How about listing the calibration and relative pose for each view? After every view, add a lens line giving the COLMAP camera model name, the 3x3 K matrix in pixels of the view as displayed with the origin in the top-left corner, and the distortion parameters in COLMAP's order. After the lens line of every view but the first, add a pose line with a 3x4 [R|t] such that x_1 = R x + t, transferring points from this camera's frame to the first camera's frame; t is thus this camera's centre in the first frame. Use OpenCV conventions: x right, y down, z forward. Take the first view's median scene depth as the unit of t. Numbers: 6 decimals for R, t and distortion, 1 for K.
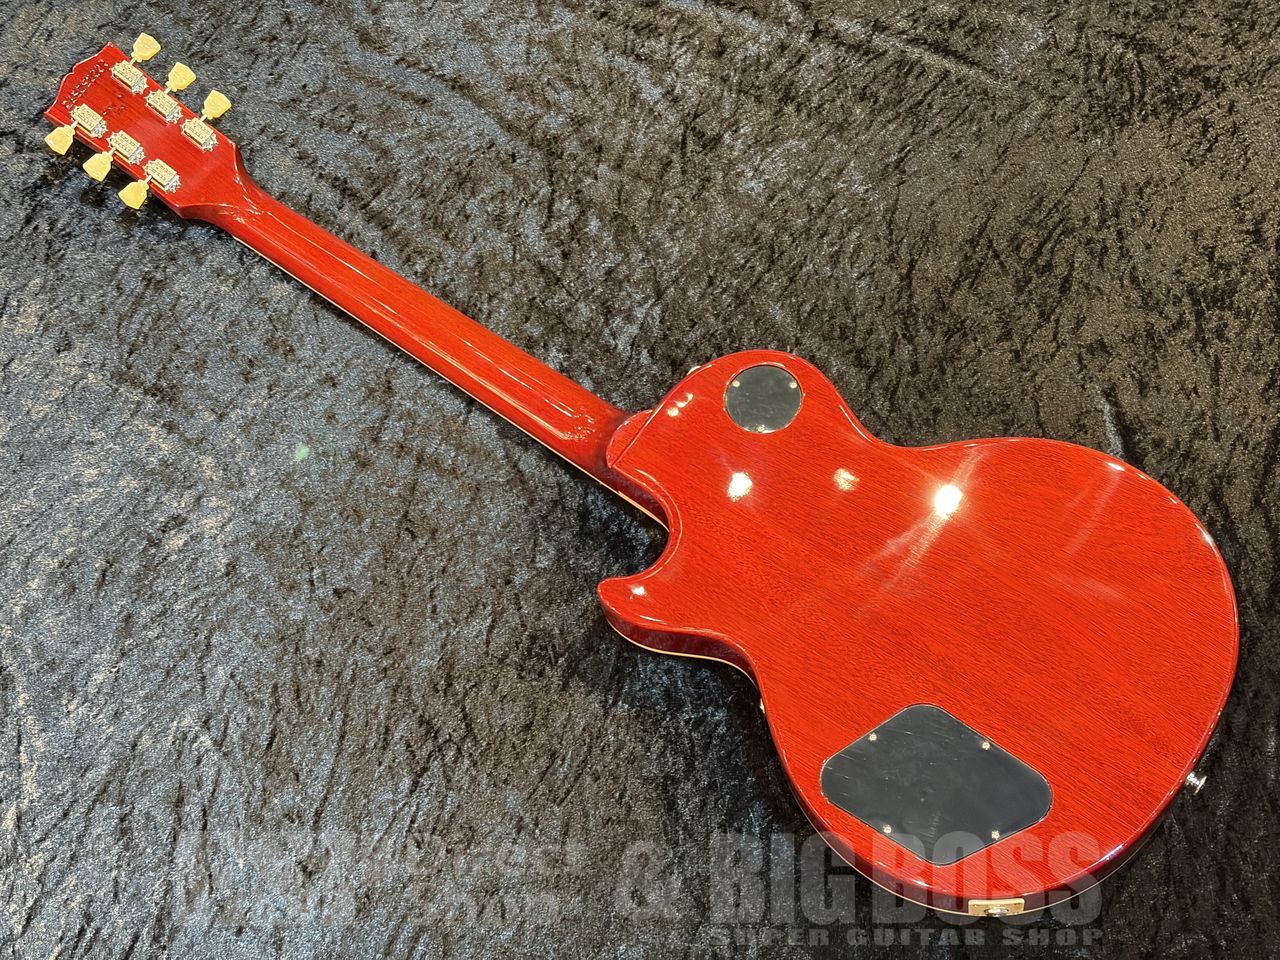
lens RADIAL K [[1960.7, 0, 640.0], [0, 1960.7, 480.0], [0, 0, 1]] dist [0.266600, -1.113236]
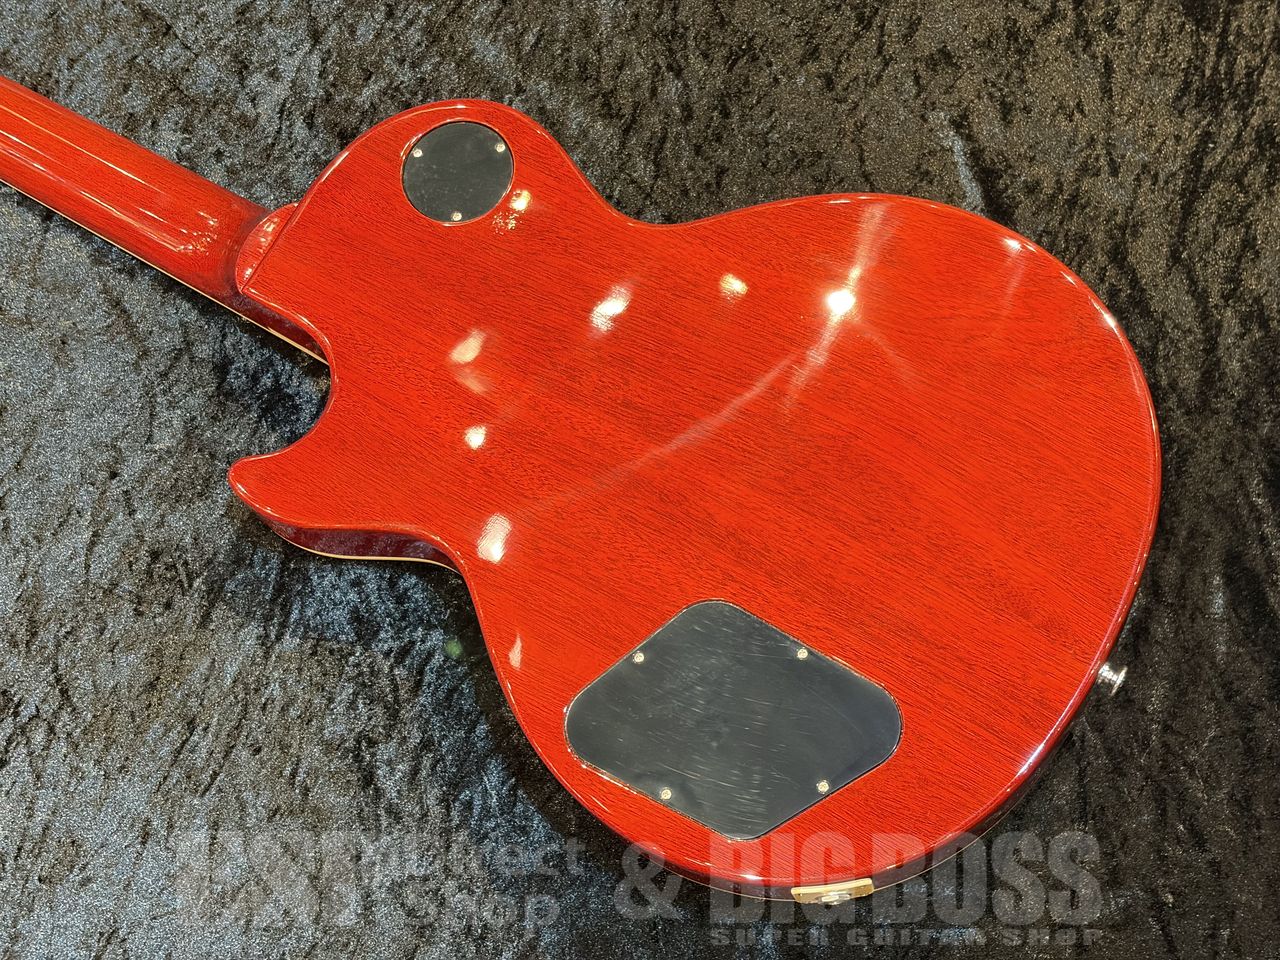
lens RADIAL K [[2106.6, 0, 638.6], [0, 2106.6, 509.8], [0, 0, 1]] dist [0.332069, -1.498811]
pose [[0.994278, -0.096282, 0.046277, 0.075942], [0.091519, 0.991176, 0.095889, 0.009254], [-0.055101, -0.091105, 0.994316, 0.243934]]
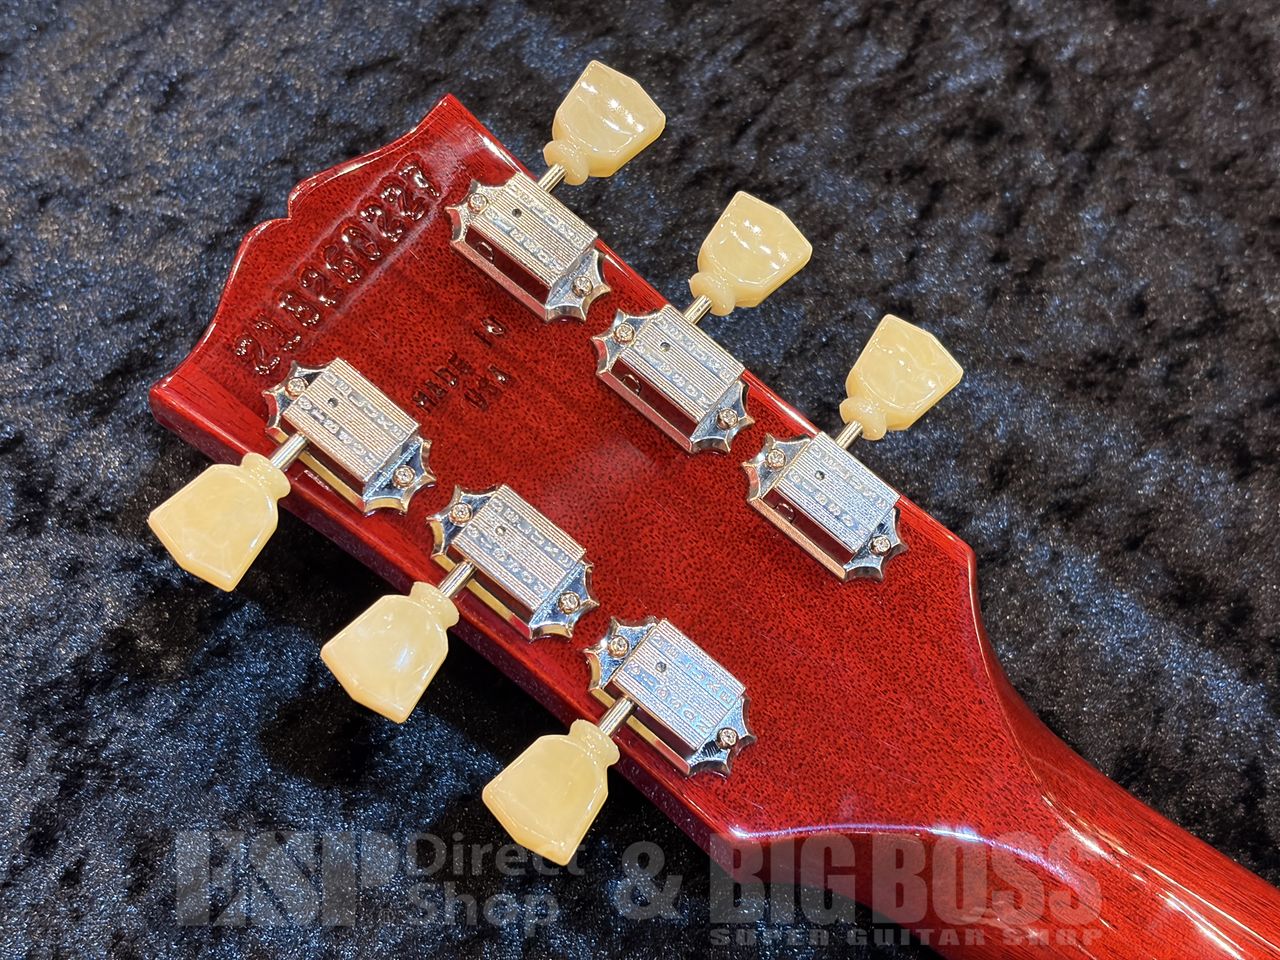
lens RADIAL K [[1960.7, 0, 640.0], [0, 1960.7, 480.0], [0, 0, 1]] dist [0.266600, -1.113236]
pose [[0.999127, 0.038646, -0.015836, -0.259180], [-0.040121, 0.993465, -0.106856, -0.164570], [0.011603, 0.107399, 0.994148, 0.842810]]
